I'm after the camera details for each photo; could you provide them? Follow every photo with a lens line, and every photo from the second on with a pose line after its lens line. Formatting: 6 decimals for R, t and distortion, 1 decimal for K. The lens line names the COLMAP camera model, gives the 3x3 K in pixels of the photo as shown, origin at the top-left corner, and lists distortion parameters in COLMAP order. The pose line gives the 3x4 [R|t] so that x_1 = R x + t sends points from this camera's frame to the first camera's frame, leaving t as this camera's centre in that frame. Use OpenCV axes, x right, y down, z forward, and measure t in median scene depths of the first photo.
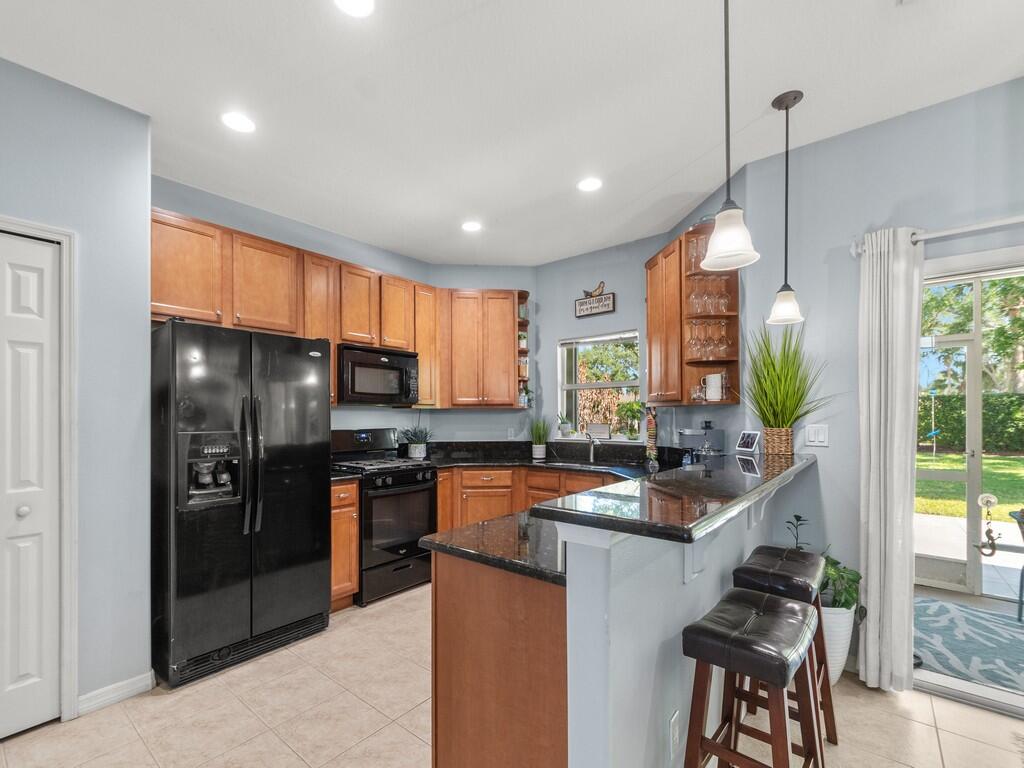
lens RADIAL K [[454.0, 0, 495.1], [0, 454.0, 413.5], [0, 0, 1]] dist [0.005424, -0.004352]
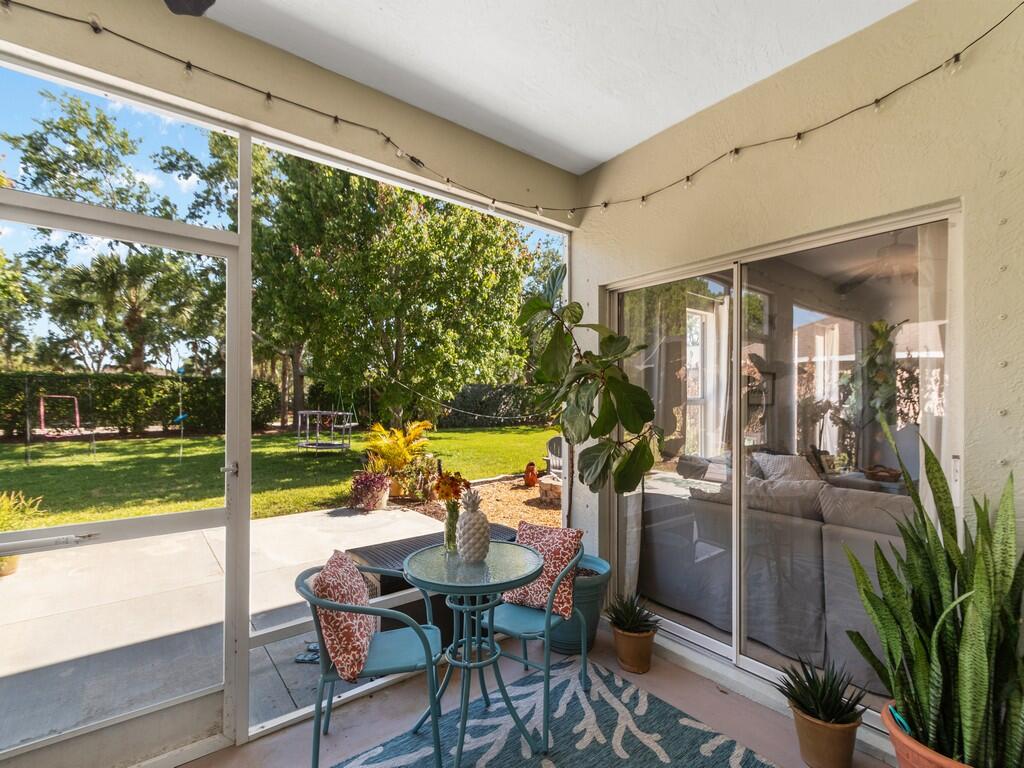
lens RADIAL K [[474.0, 0, 498.2], [0, 474.0, 402.1], [0, 0, 1]] dist [0.005946, -0.000522]
pose [[0.217613, -0.003248, 0.976030, 0.777844], [-0.010483, 0.999929, 0.005664, 0.008014], [-0.975979, -0.011464, 0.217563, 0.778746]]
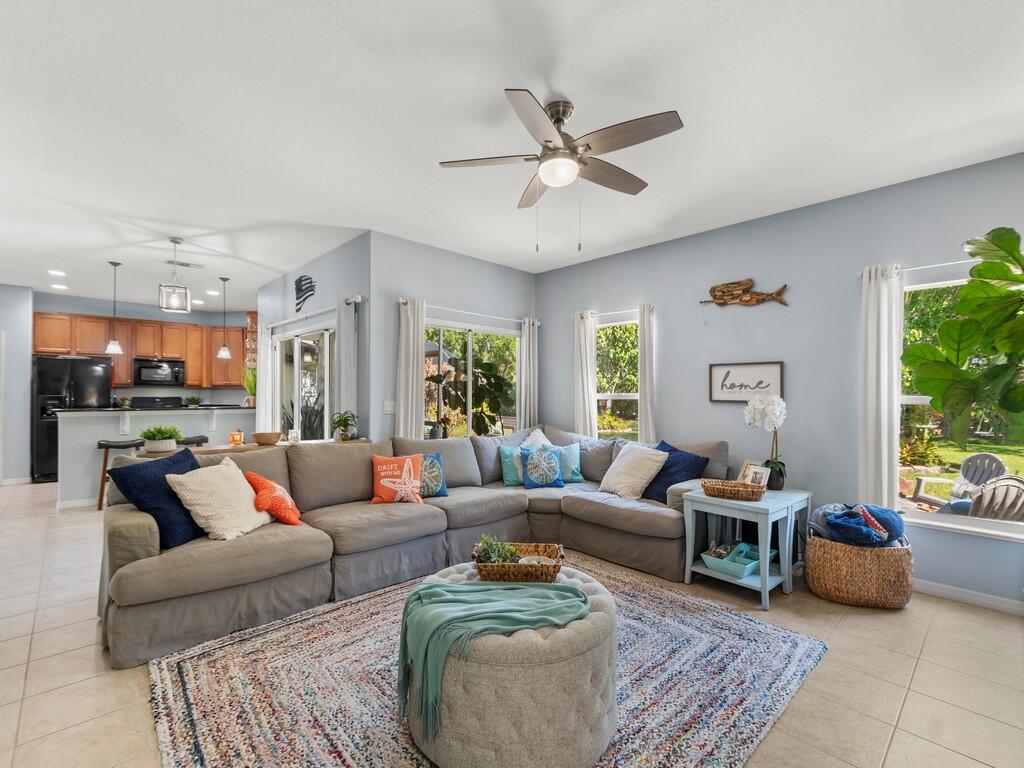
lens RADIAL K [[454.0, 0, 480.4], [0, 454.0, 389.7], [0, 0, 1]] dist [0.005424, -0.004352]
pose [[0.991853, 0.008036, -0.127133, 2.018287], [-0.008369, 0.999963, -0.002084, -0.008869], [0.127112, 0.003131, 0.991883, -1.242023]]
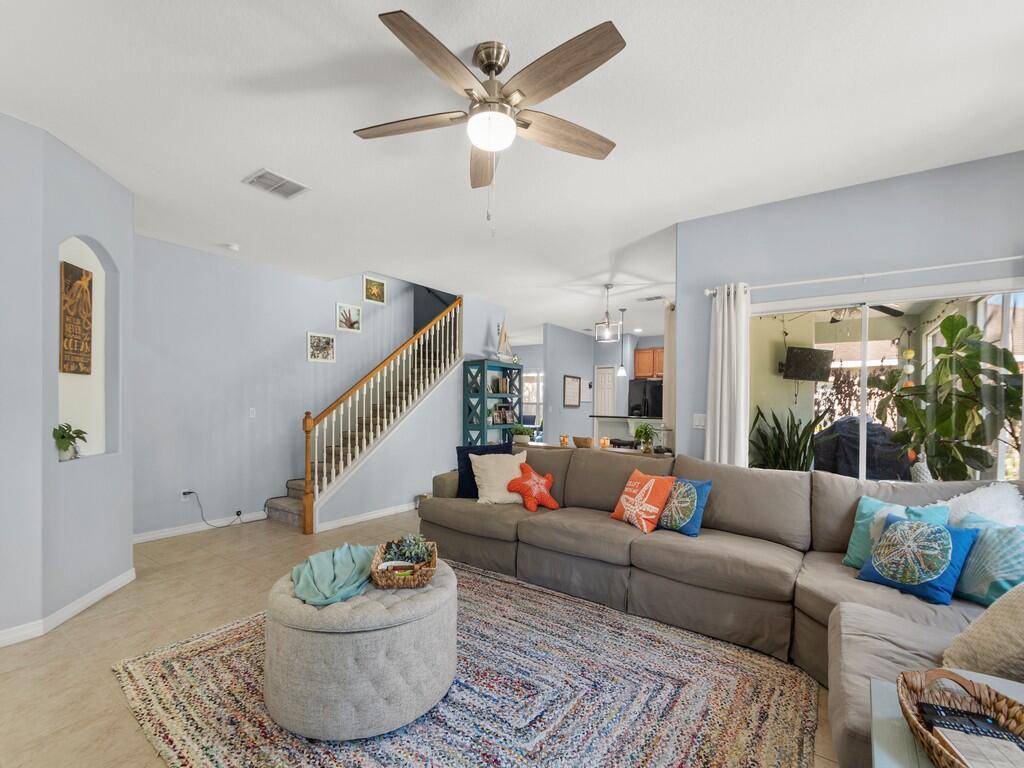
lens RADIAL K [[454.0, 0, 528.5], [0, 454.0, 402.6], [0, 0, 1]] dist [0.005424, -0.004352]
pose [[0.112911, 0.003170, -0.993600, 2.767850], [-0.003559, 0.999990, 0.002786, -0.005276], [0.993599, 0.003222, 0.112921, -0.386396]]
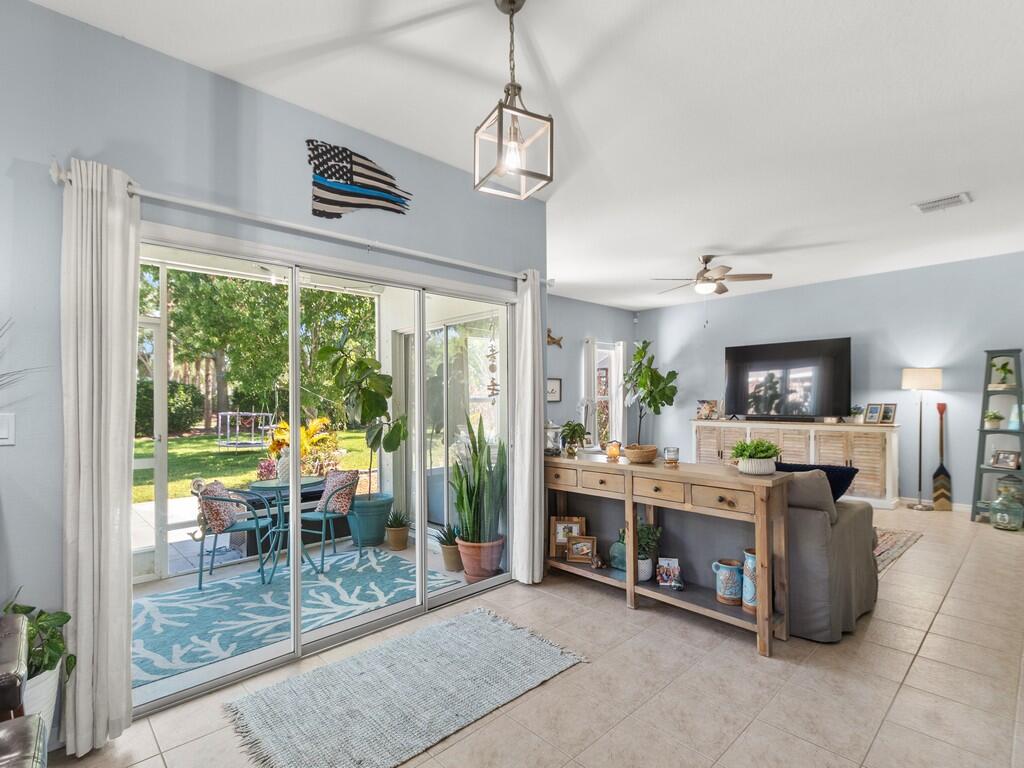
lens RADIAL K [[503.8, 0, 501.4], [0, 503.8, 399.0], [0, 0, 1]] dist [0.008258, -0.005800]
pose [[0.123017, -0.000662, 0.992404, 0.058507], [0.001464, 0.999999, 0.000485, 0.004247], [-0.992403, 0.001393, 0.123018, 0.156589]]
